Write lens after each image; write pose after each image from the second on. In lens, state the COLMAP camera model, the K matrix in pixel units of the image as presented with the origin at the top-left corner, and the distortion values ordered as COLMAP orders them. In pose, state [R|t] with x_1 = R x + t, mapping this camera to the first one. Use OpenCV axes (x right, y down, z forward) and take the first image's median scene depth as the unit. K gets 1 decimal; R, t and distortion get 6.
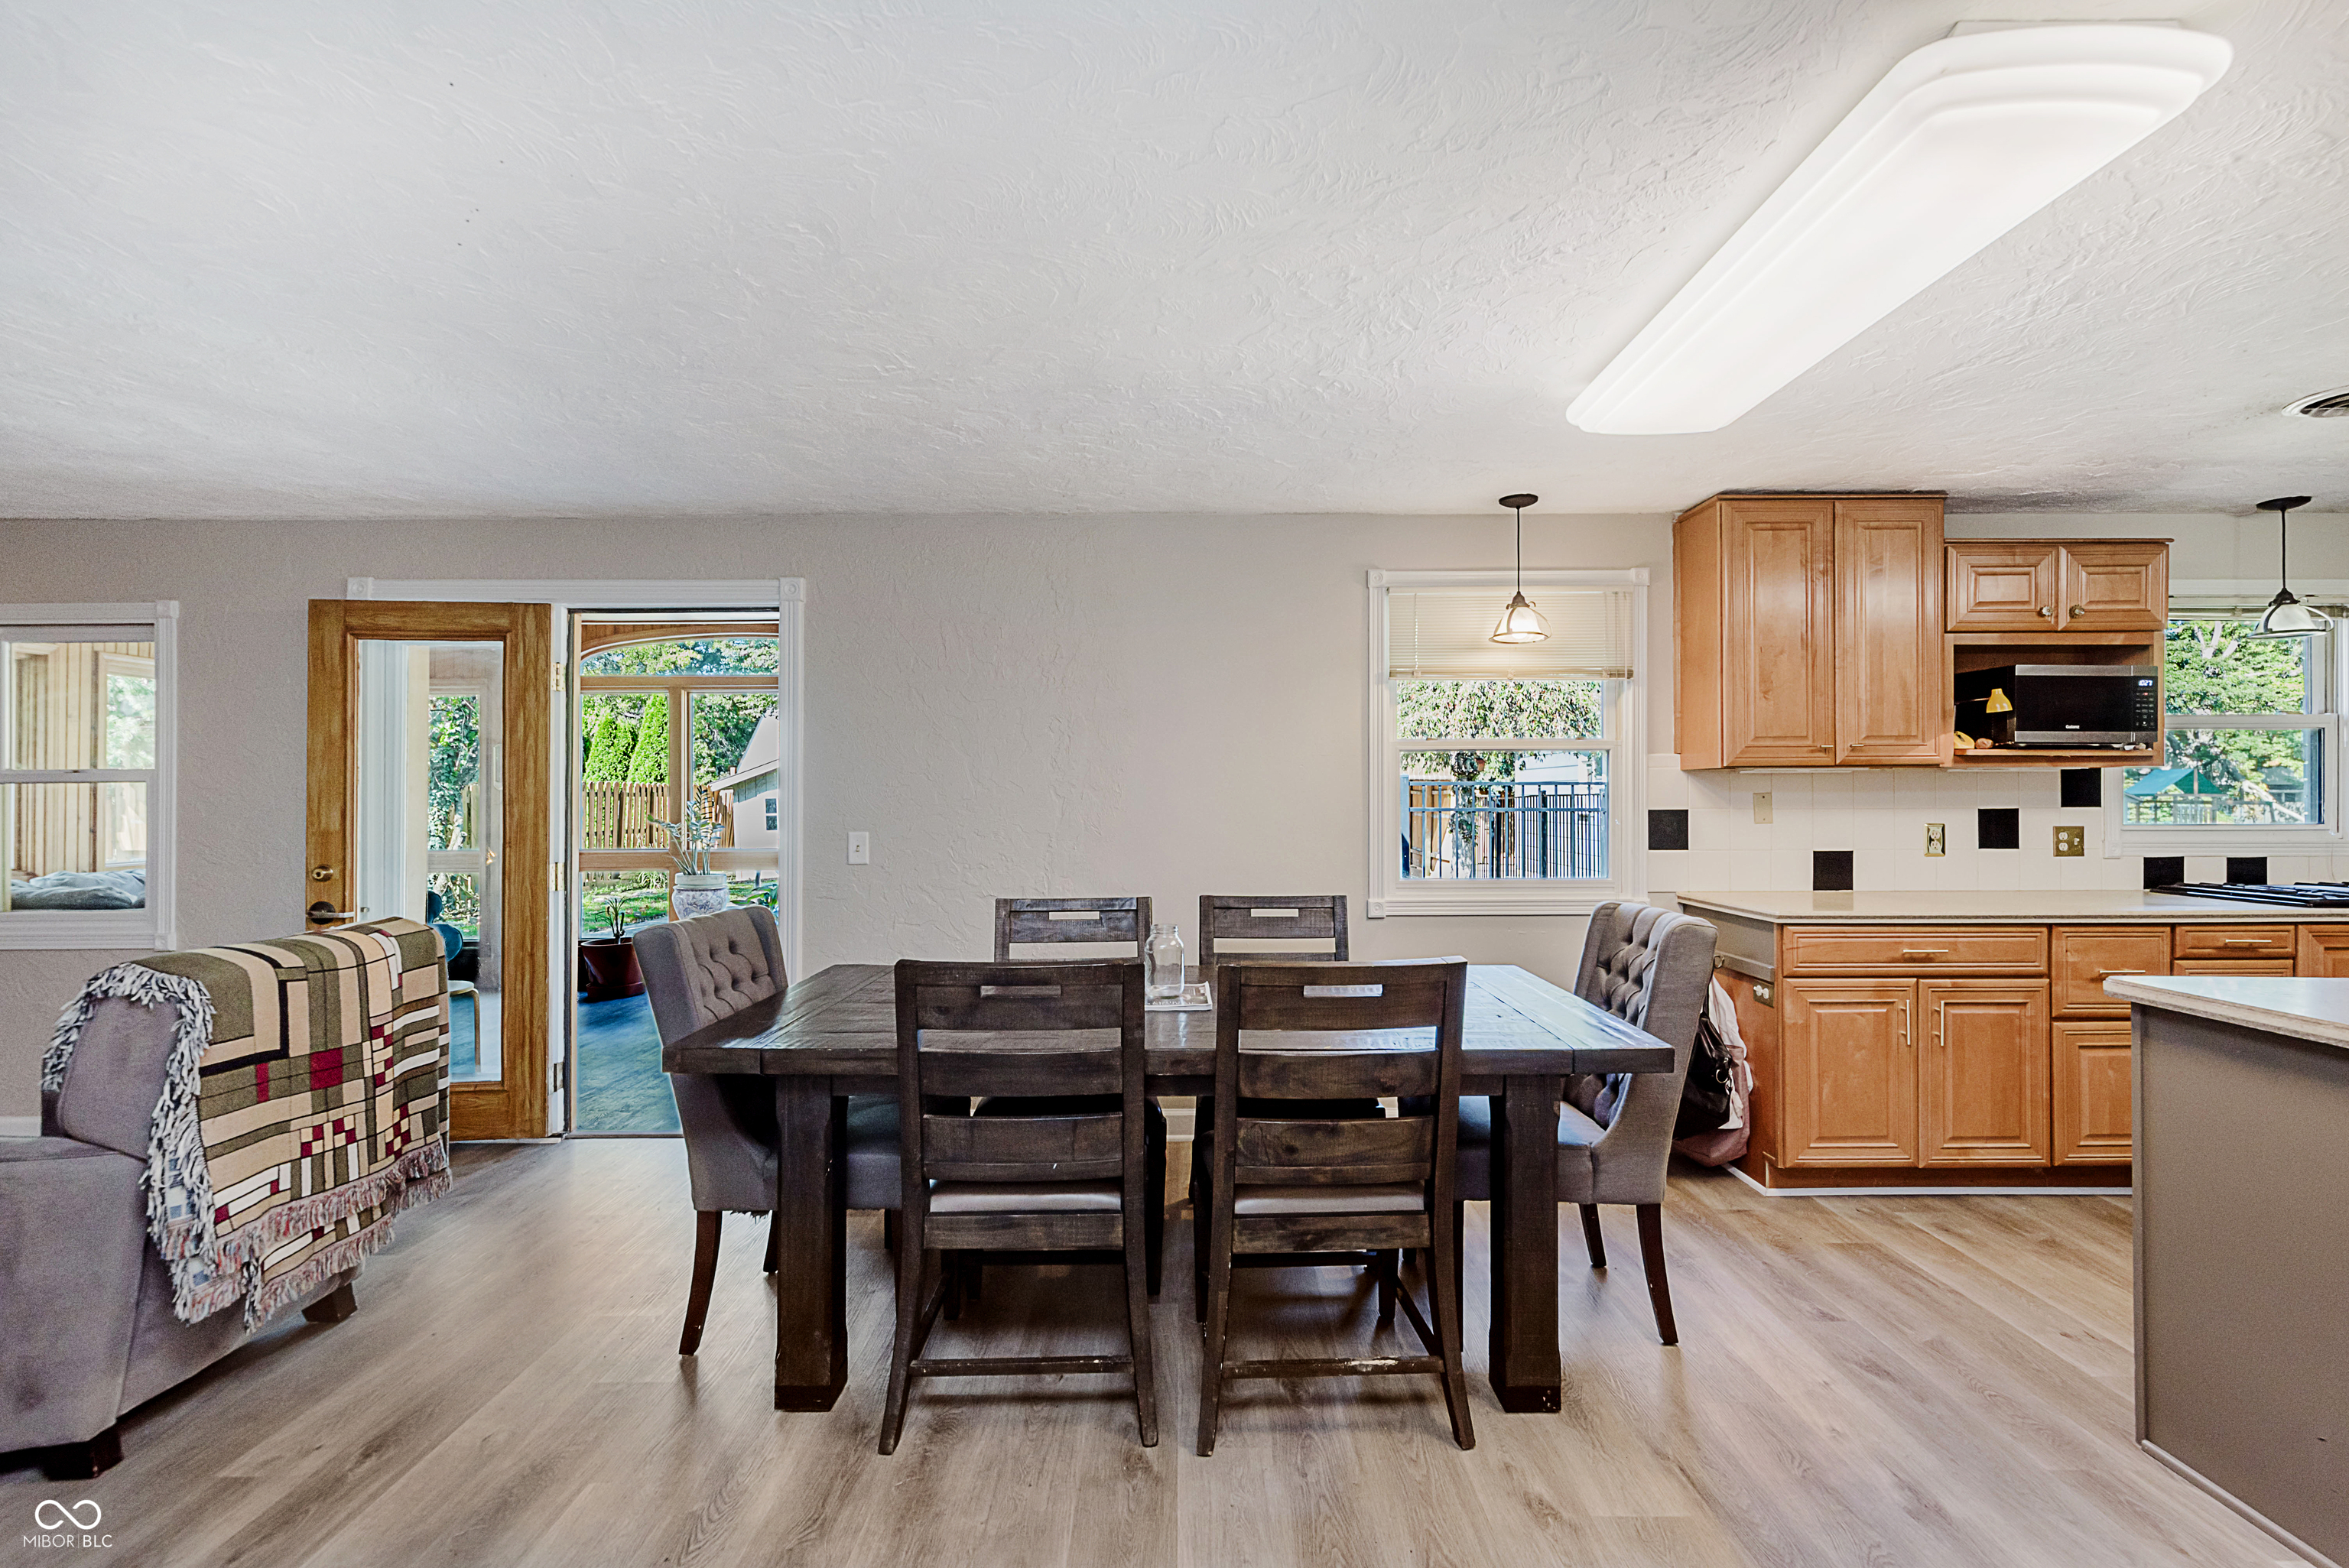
lens RADIAL K [[1026.7, 0, 1186.0], [0, 1026.7, 788.9], [0, 0, 1]] dist [0.003066, 0.000216]
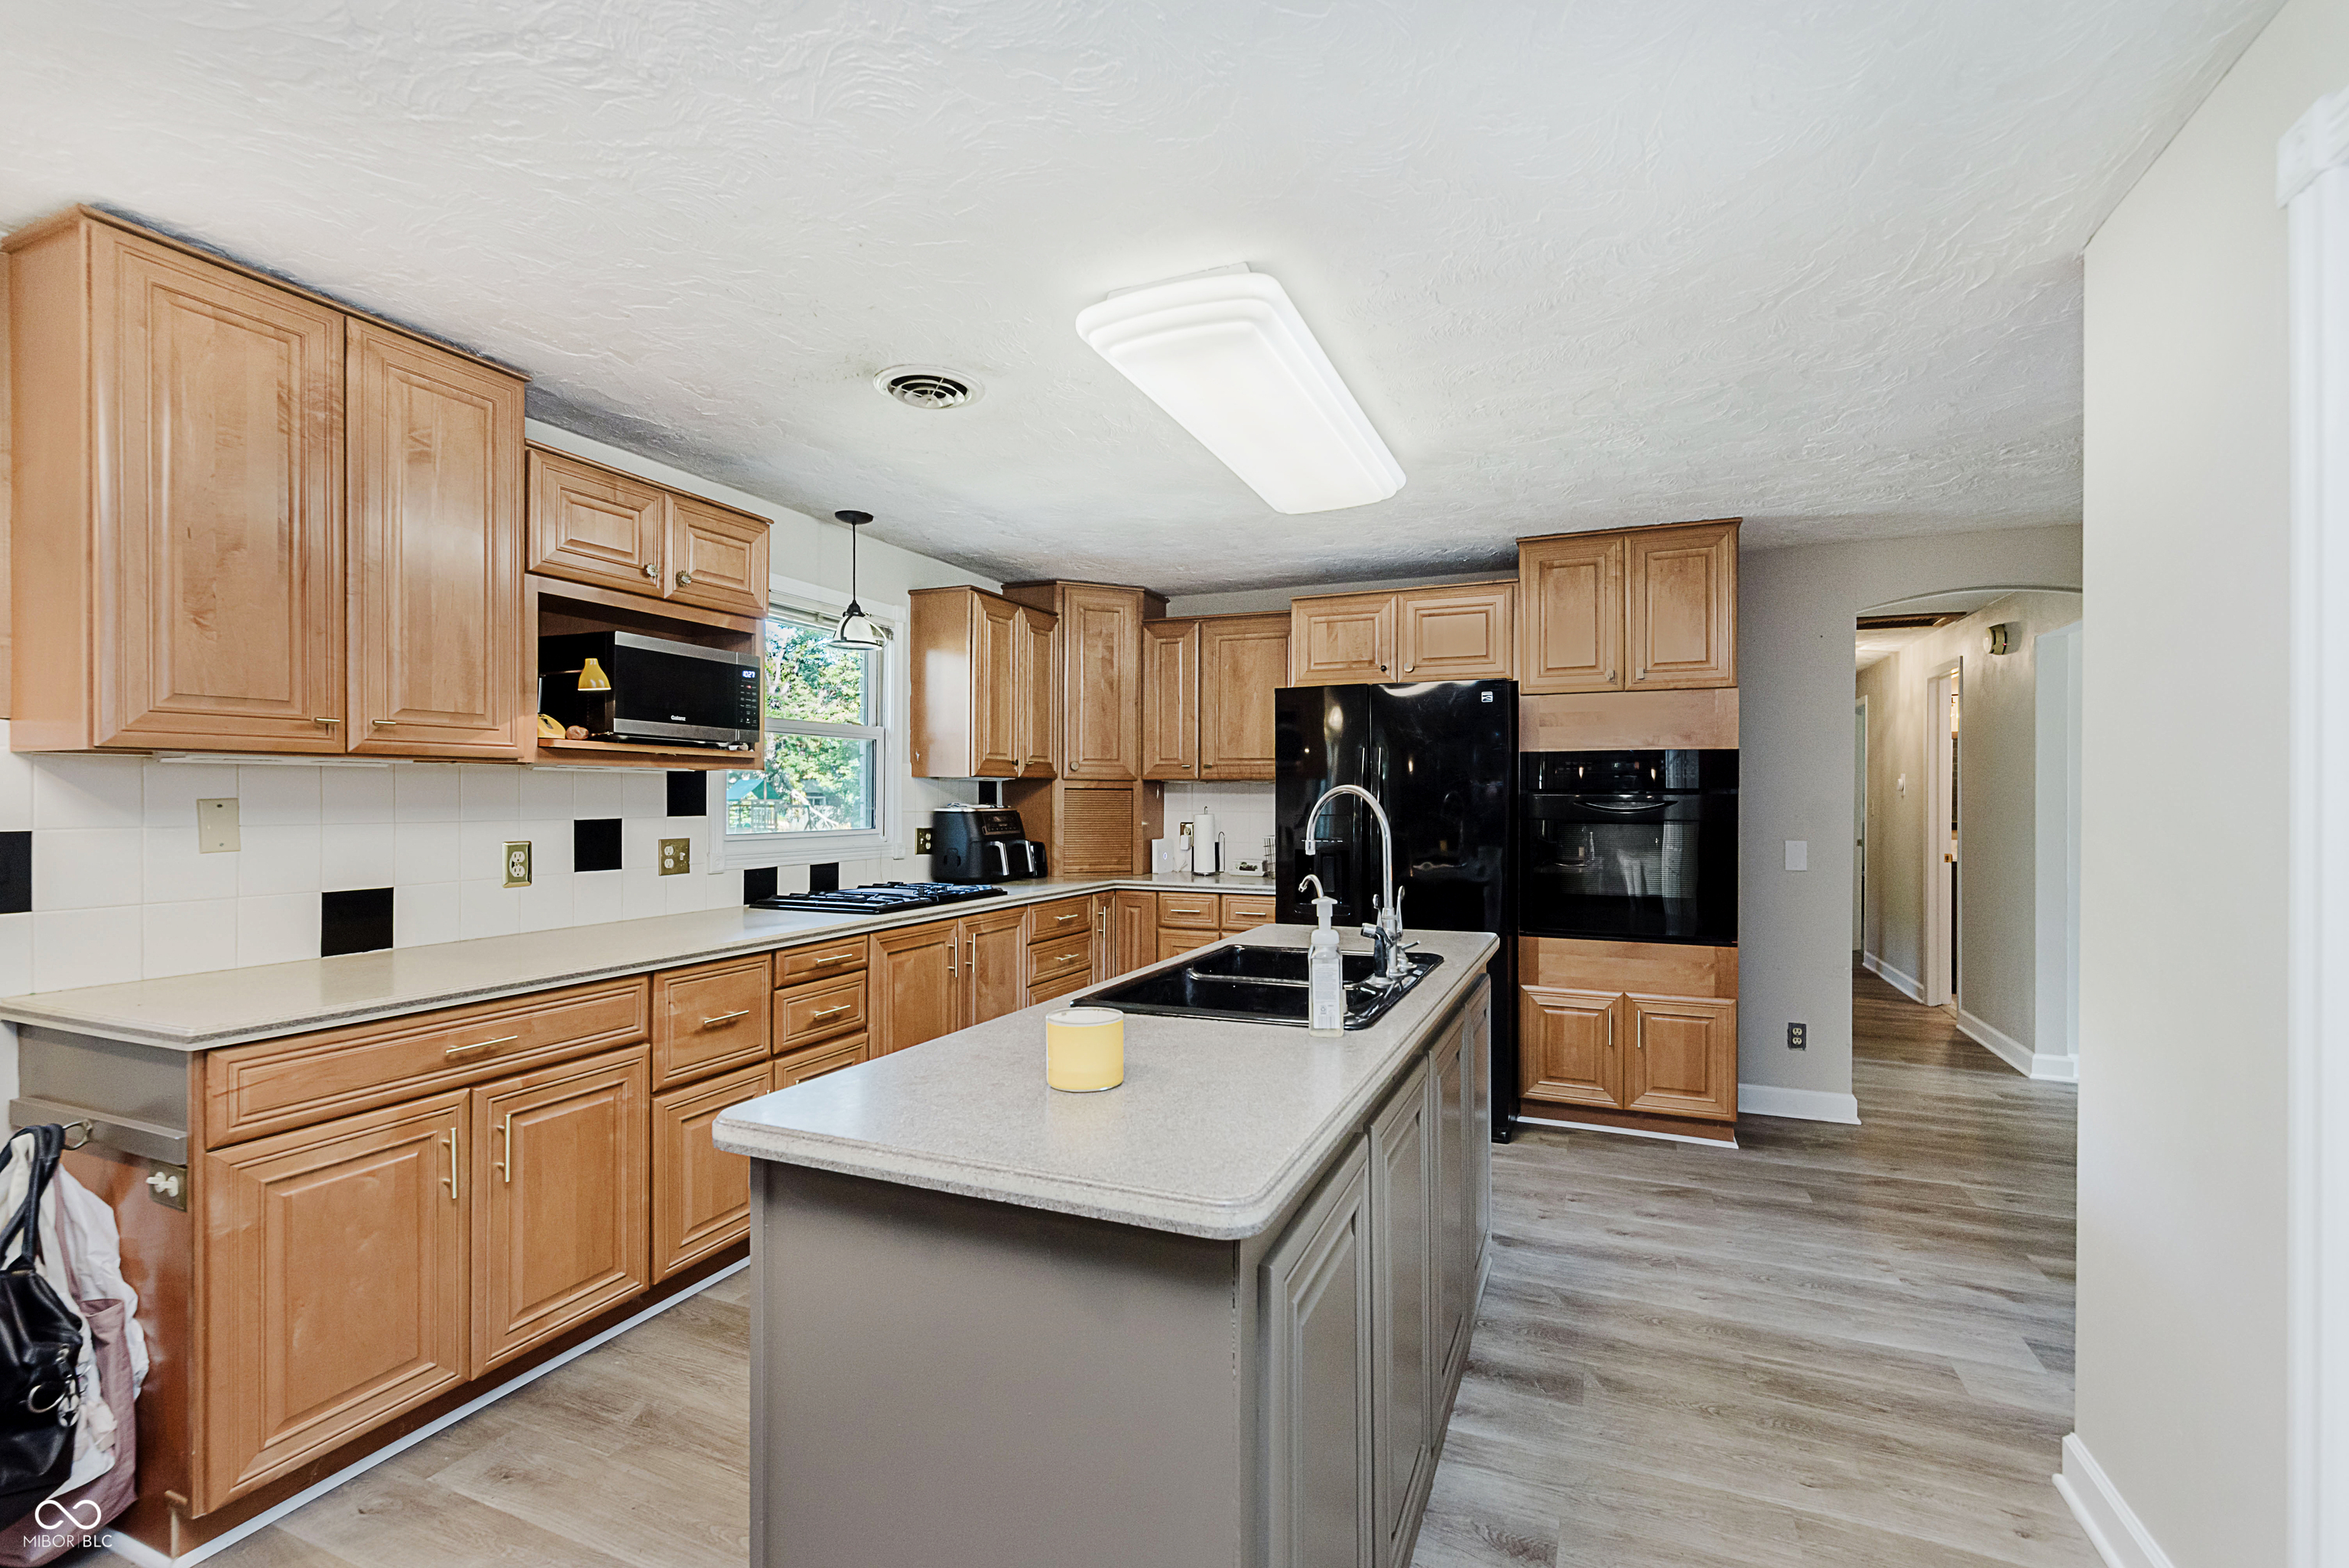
lens RADIAL K [[1026.7, 0, 1186.1], [0, 1026.7, 803.7], [0, 0, 1]] dist [0.003066, 0.000216]
pose [[0.394163, -0.001390, 0.919040, 0.270529], [-0.008329, 0.999952, 0.005085, -0.000451], [-0.919003, -0.009659, 0.394132, 0.307734]]
